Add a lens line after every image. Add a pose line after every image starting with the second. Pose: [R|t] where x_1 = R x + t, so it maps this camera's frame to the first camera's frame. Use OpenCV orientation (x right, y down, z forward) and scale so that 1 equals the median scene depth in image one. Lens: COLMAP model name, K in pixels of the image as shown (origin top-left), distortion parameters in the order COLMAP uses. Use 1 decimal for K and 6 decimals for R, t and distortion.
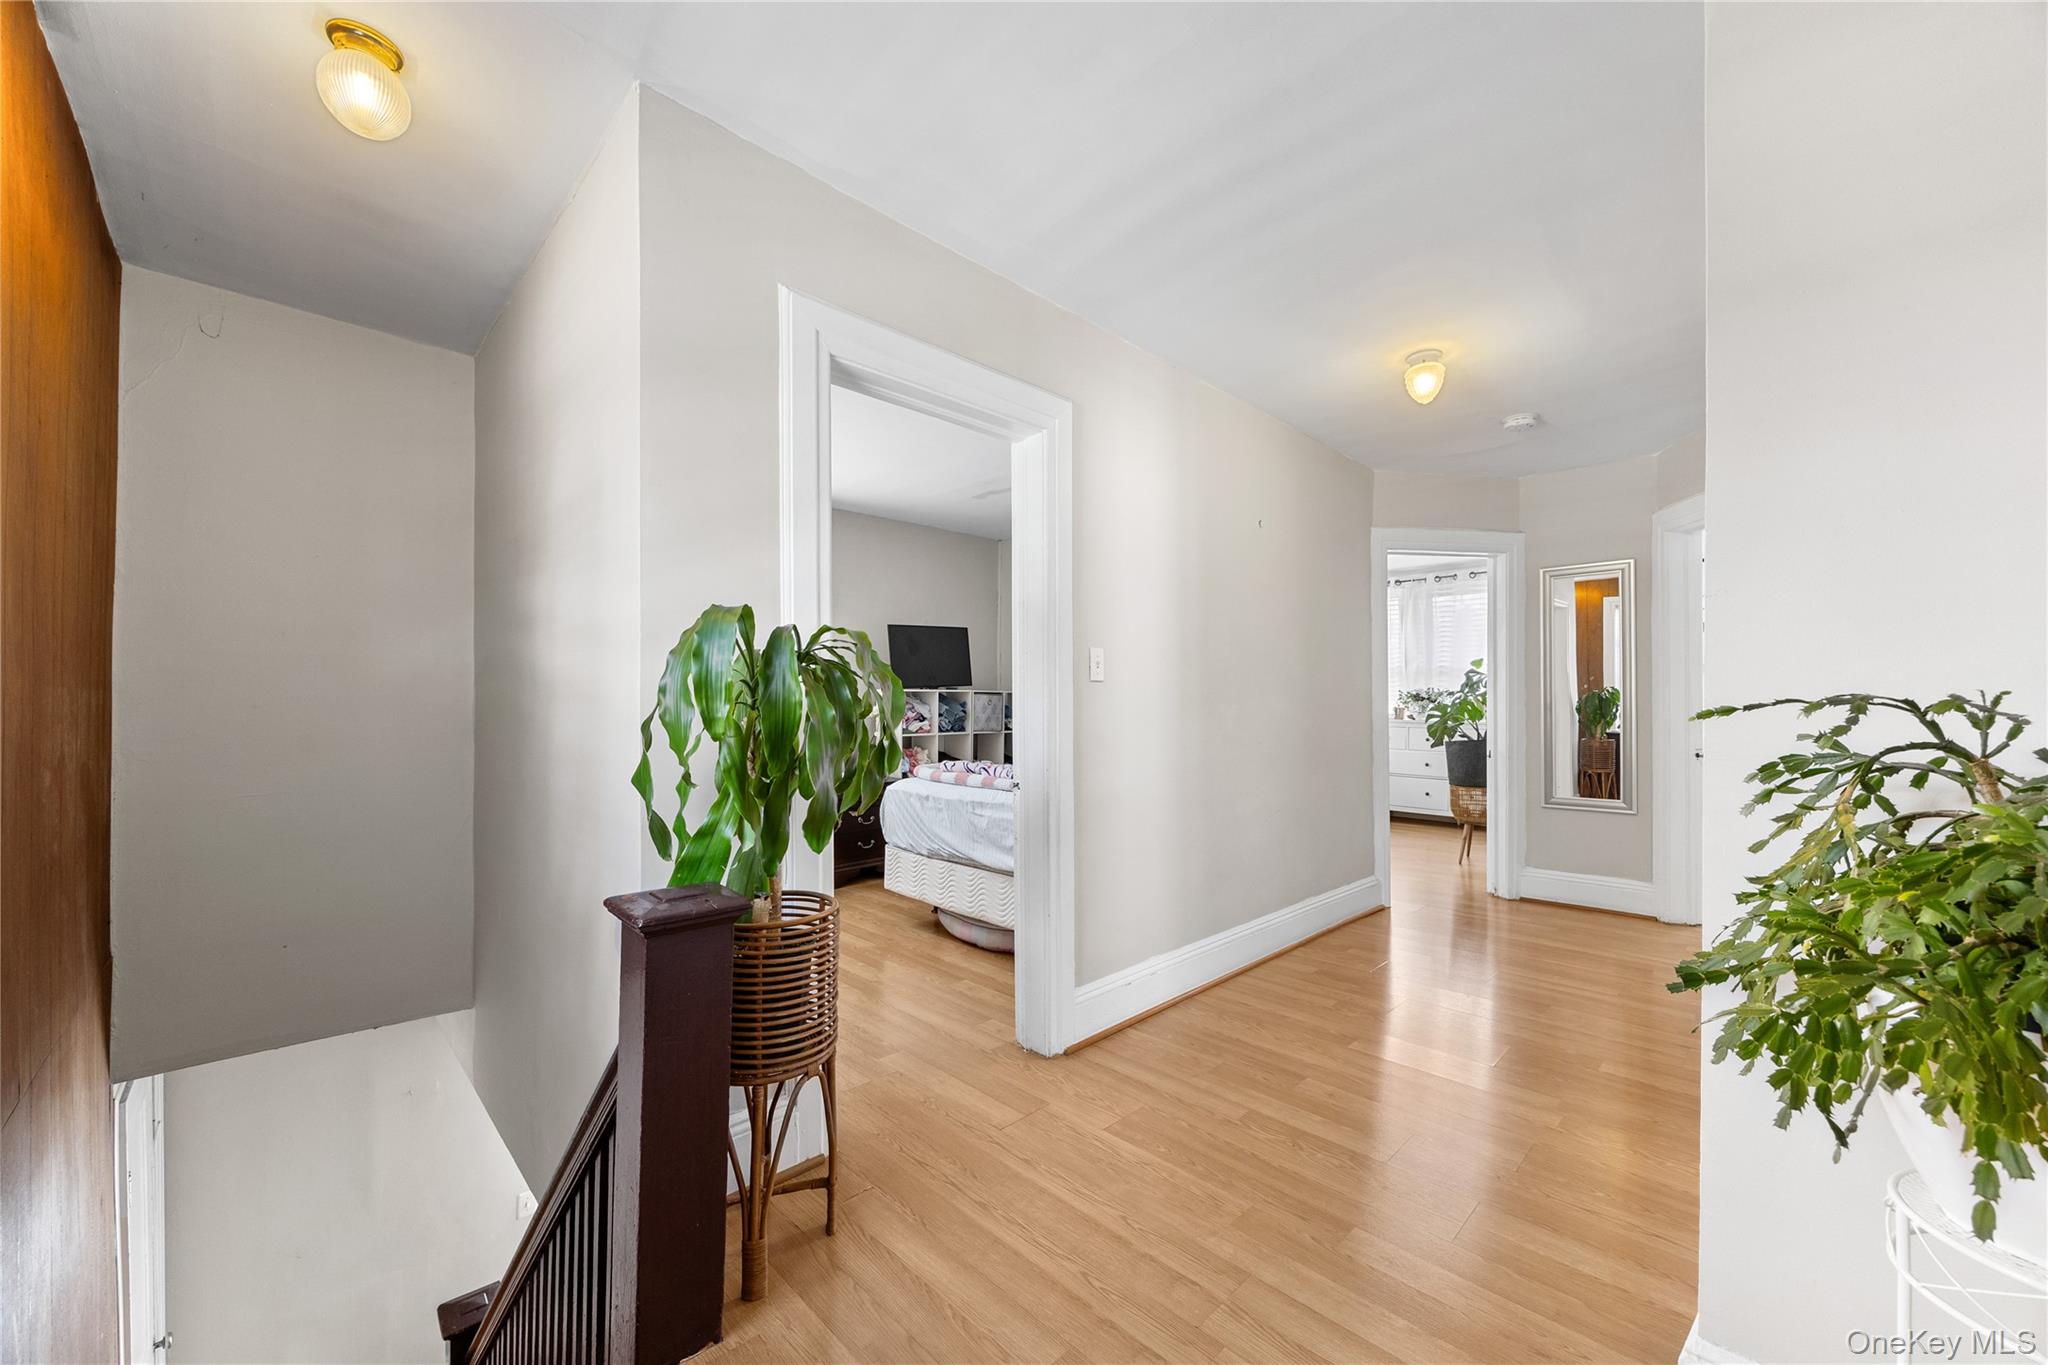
lens RADIAL K [[794.6, 0, 1028.4], [0, 794.6, 694.9], [0, 0, 1]] dist [-0.000965, 0.000414]
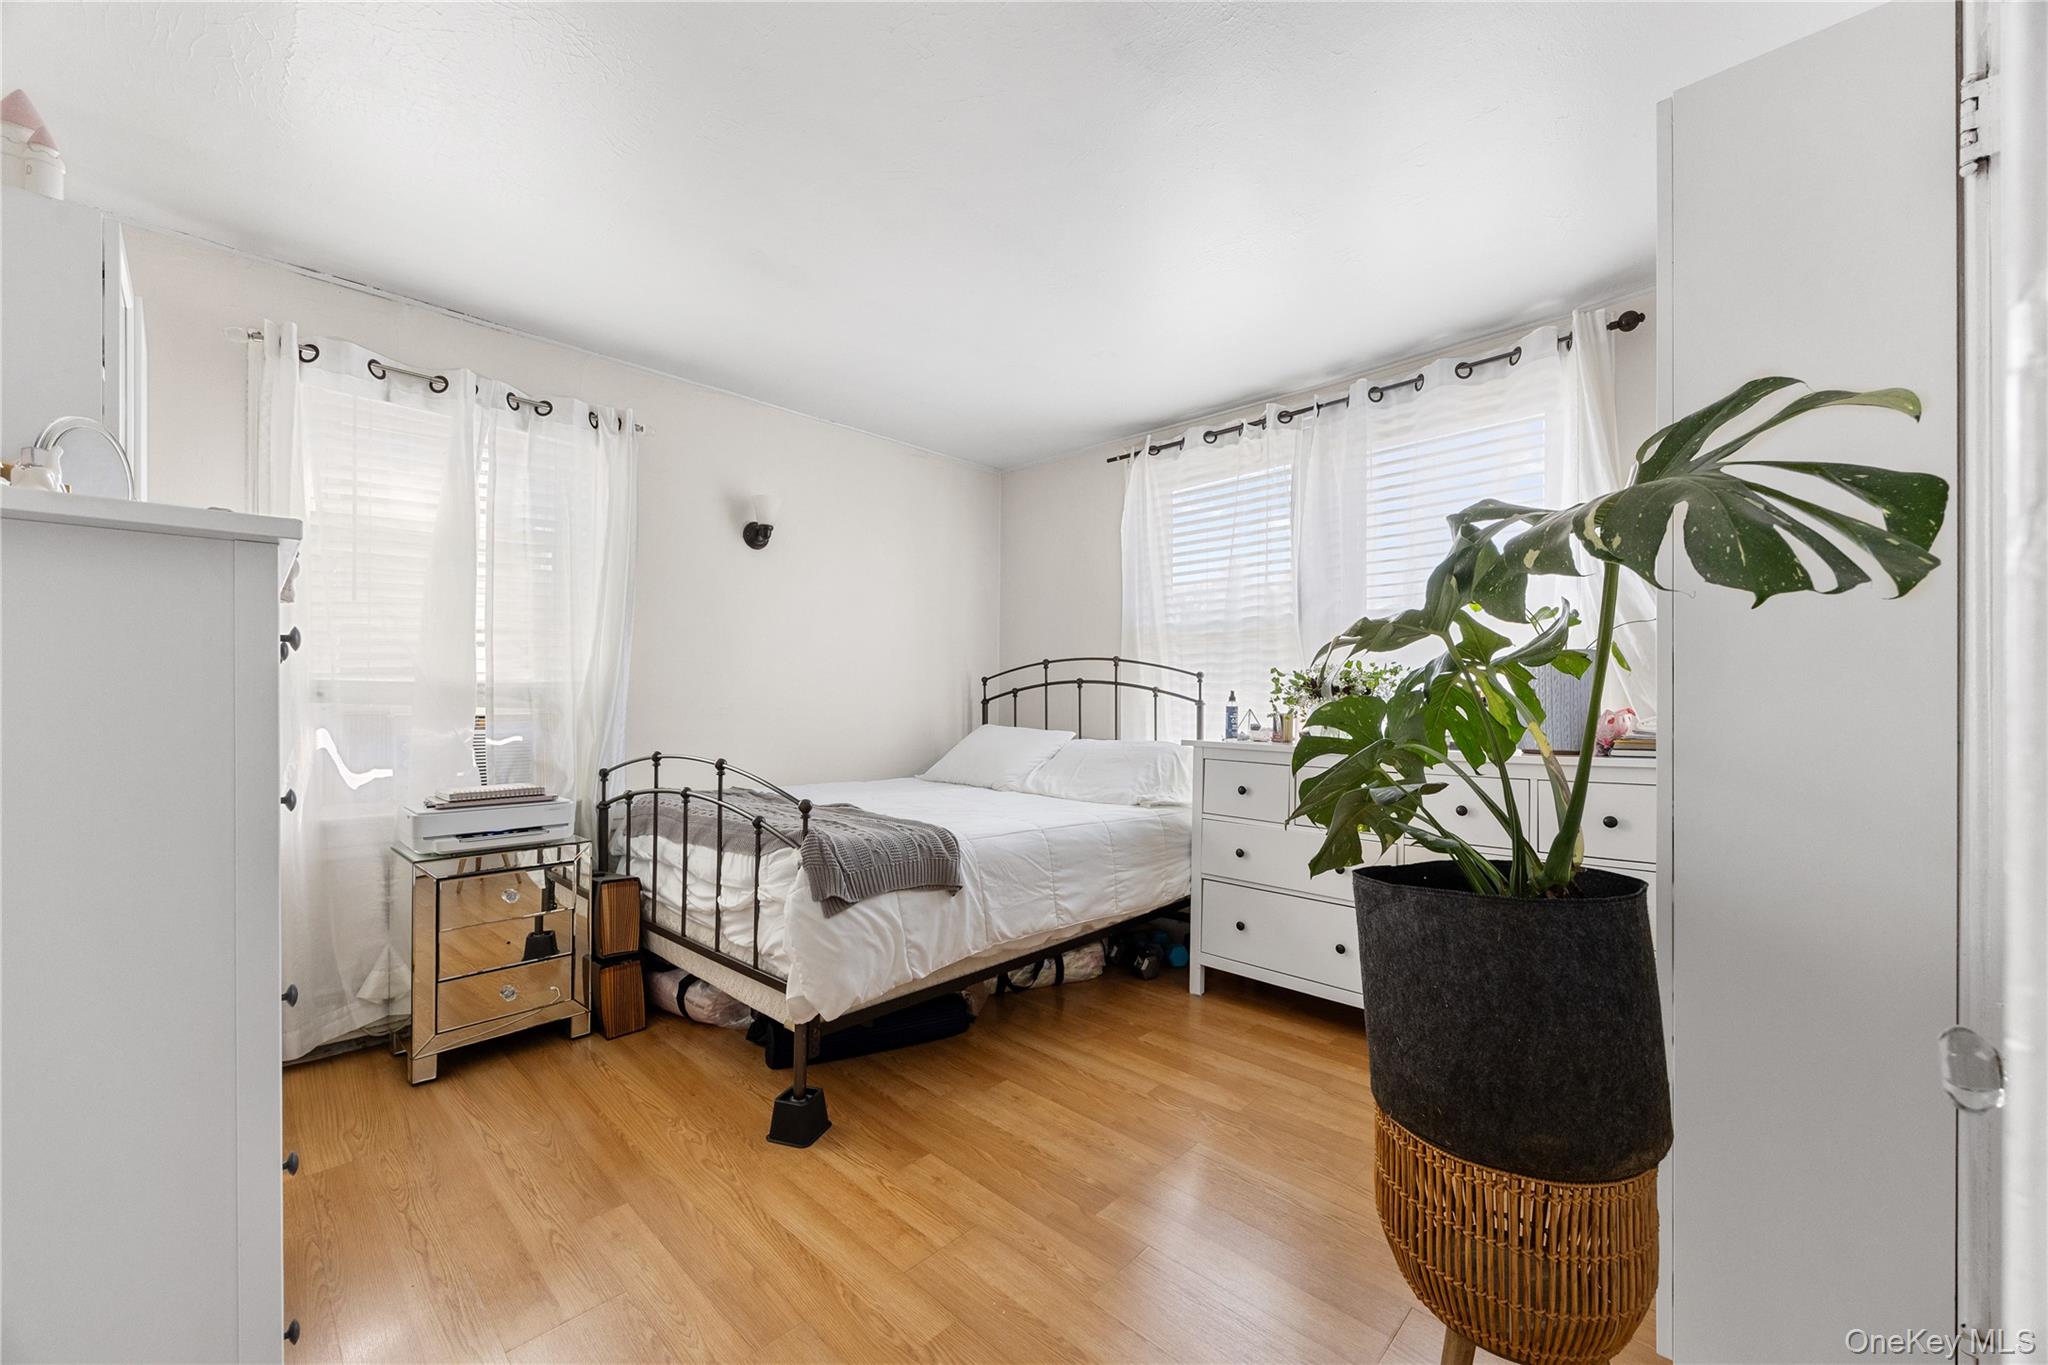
lens RADIAL K [[794.6, 0, 1023.7], [0, 794.6, 694.6], [0, 0, 1]] dist [-0.000965, 0.000414]
pose [[0.999741, 0.002553, 0.022635, 0.266297], [-0.002565, 0.999997, 0.000521, 0.006787], [-0.022634, -0.000579, 0.999744, 0.487798]]
